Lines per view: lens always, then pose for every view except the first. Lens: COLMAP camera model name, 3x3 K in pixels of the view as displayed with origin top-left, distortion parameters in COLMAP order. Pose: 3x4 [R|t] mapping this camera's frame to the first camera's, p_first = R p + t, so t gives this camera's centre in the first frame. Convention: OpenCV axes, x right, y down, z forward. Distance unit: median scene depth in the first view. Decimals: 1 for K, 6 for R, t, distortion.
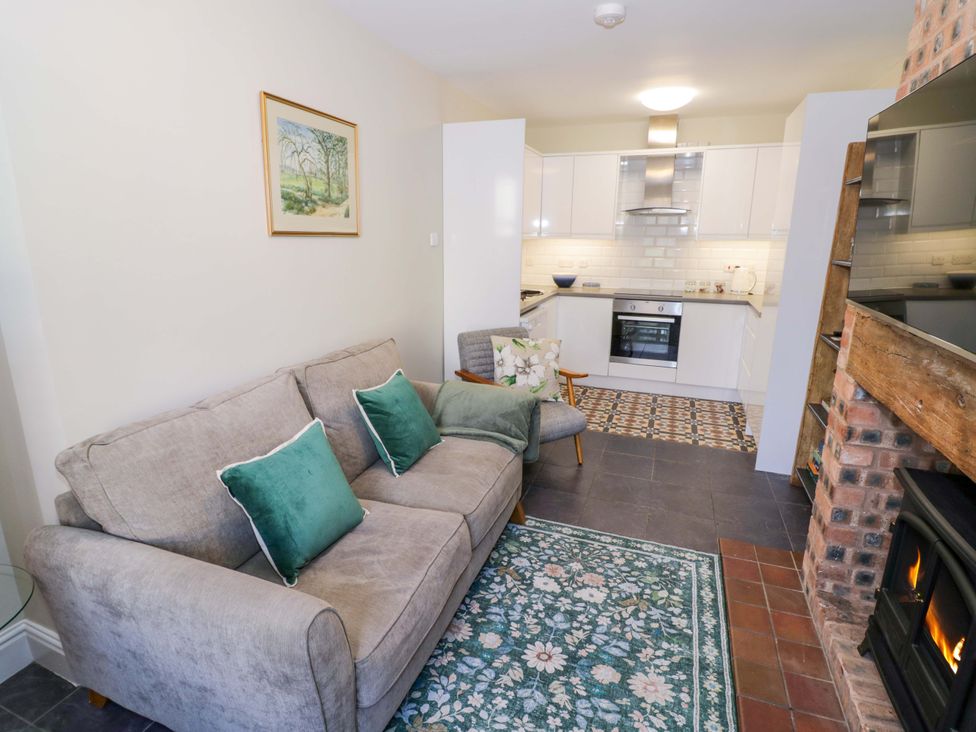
lens RADIAL K [[506.0, 0, 488.0], [0, 506.0, 356.1], [0, 0, 1]] dist [0.001574, -0.014764]
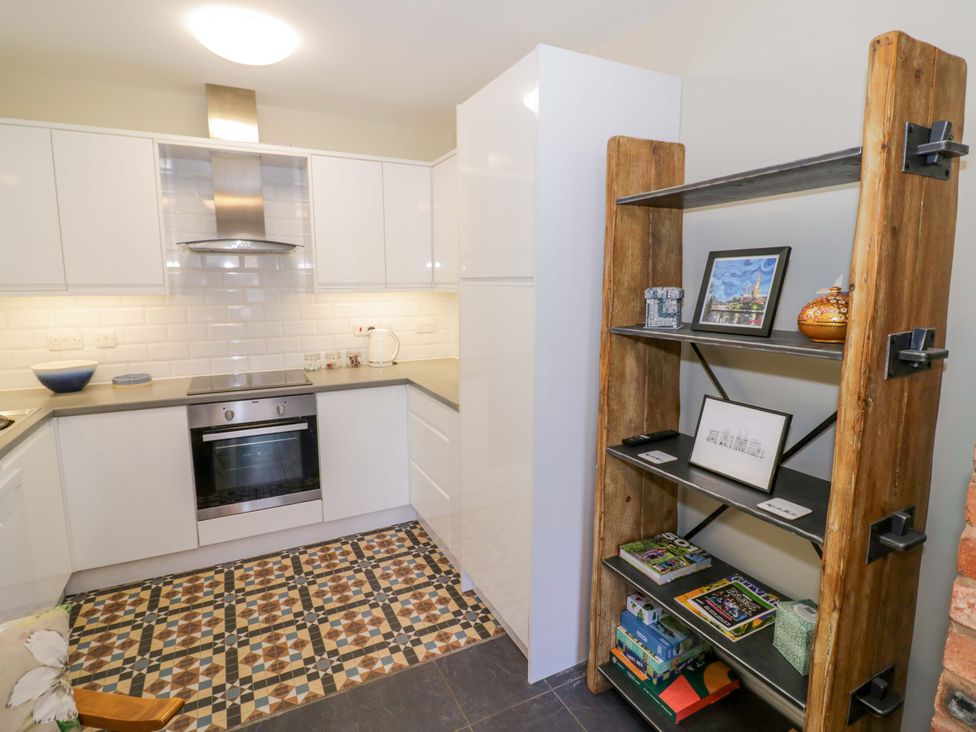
lens RADIAL K [[506.0, 0, 488.0], [0, 506.0, 356.1], [0, 0, 1]] dist [0.001574, -0.014764]
pose [[0.673803, -0.114407, 0.730000, 0.148392], [0.178101, 0.983960, -0.010182, -0.190050], [-0.717126, 0.136874, 0.683371, 0.752917]]
